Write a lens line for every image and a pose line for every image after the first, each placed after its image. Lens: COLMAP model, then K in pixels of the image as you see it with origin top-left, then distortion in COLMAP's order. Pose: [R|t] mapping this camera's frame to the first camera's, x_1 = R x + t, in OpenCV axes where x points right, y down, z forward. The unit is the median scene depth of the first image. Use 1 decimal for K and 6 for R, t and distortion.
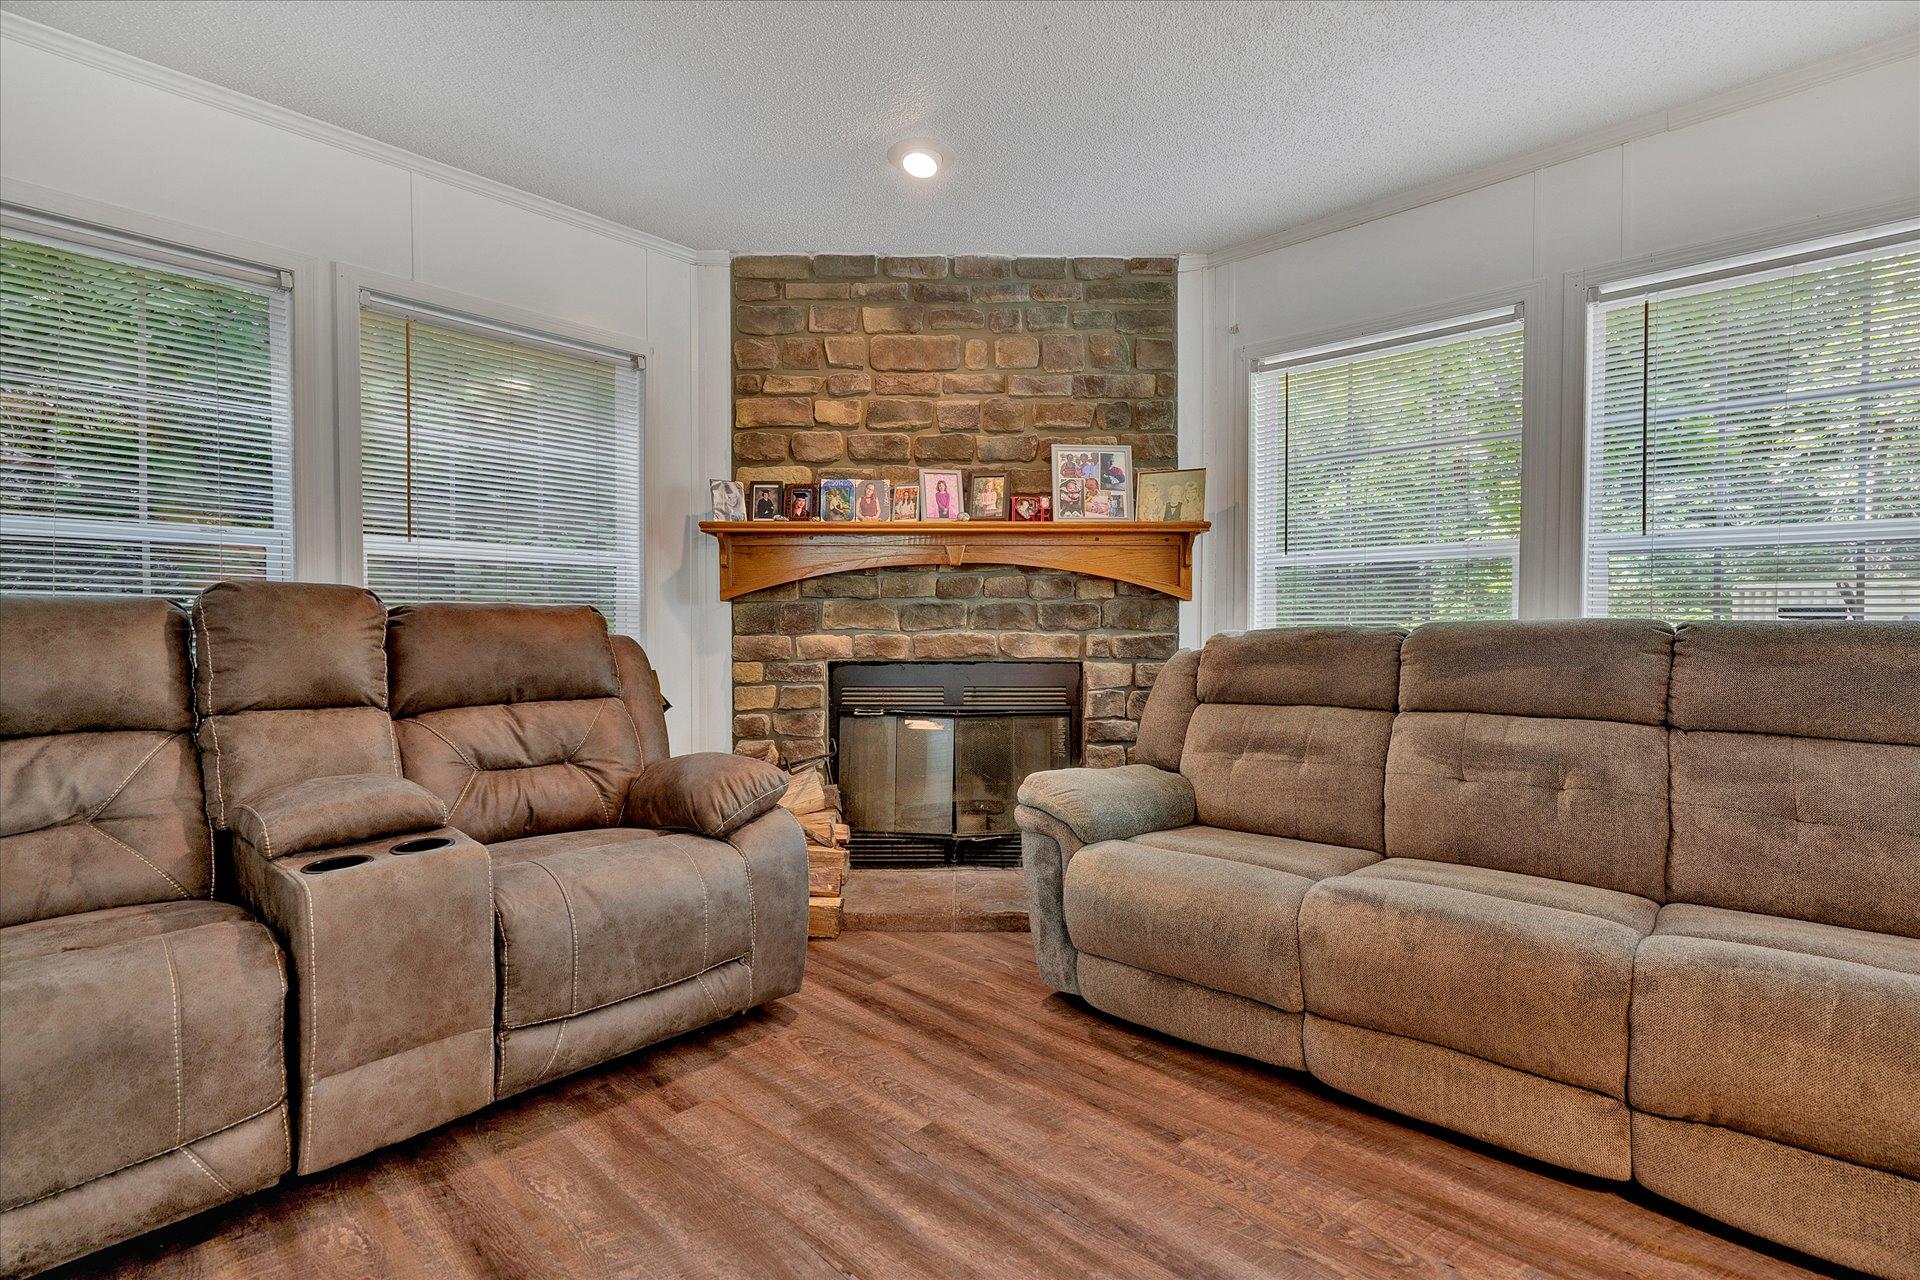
lens RADIAL K [[875.2, 0, 960.0], [0, 875.2, 640.0], [0, 0, 1]] dist [0.000328, 0.000188]
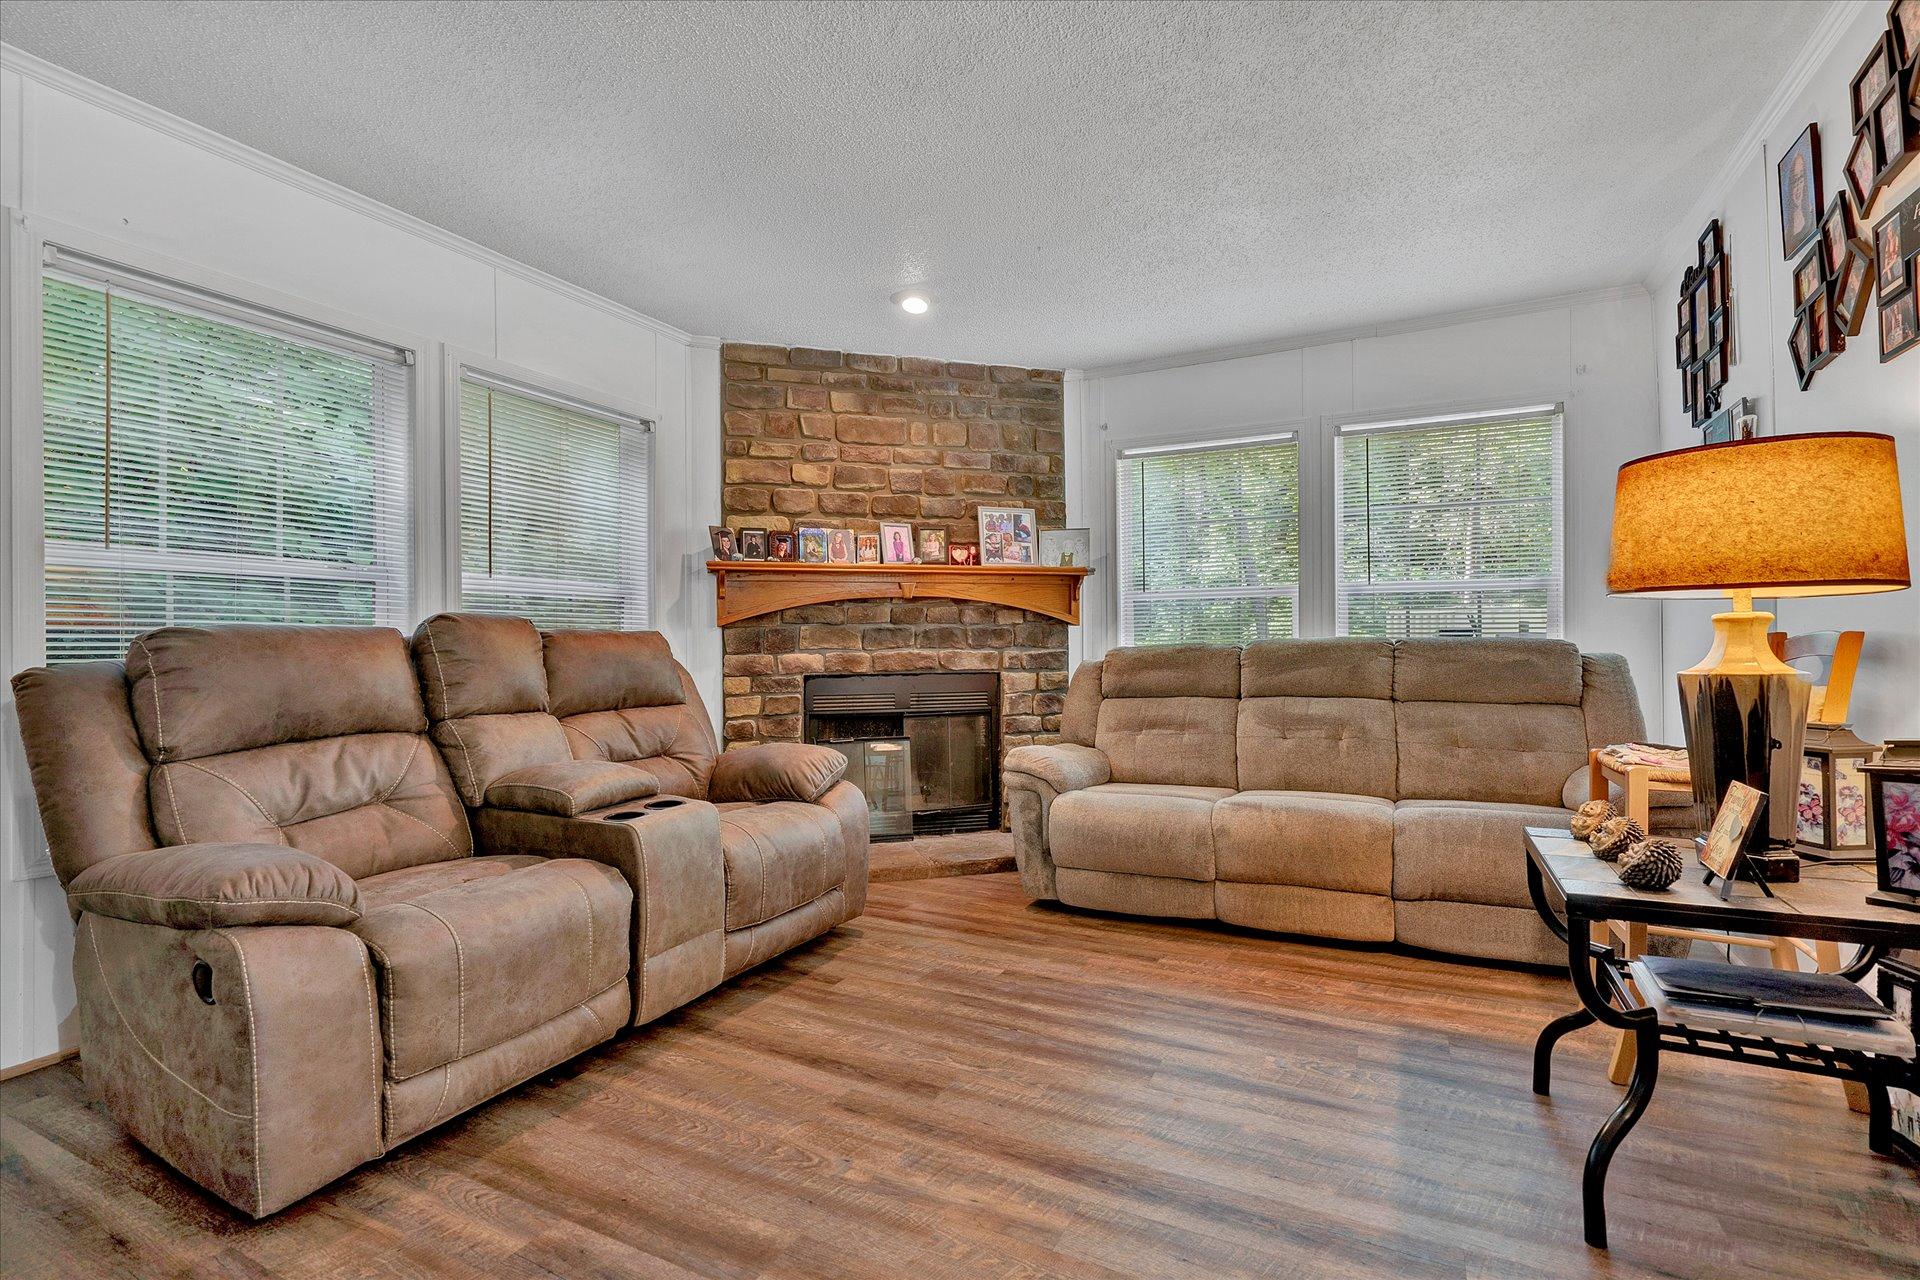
lens RADIAL K [[875.2, 0, 960.0], [0, 875.2, 640.0], [0, 0, 1]] dist [0.000328, 0.000188]
pose [[0.962104, -0.006447, 0.272608, -0.389967], [0.012928, 0.999675, -0.021982, 0.006818], [-0.272377, 0.024673, 0.961874, -0.344933]]
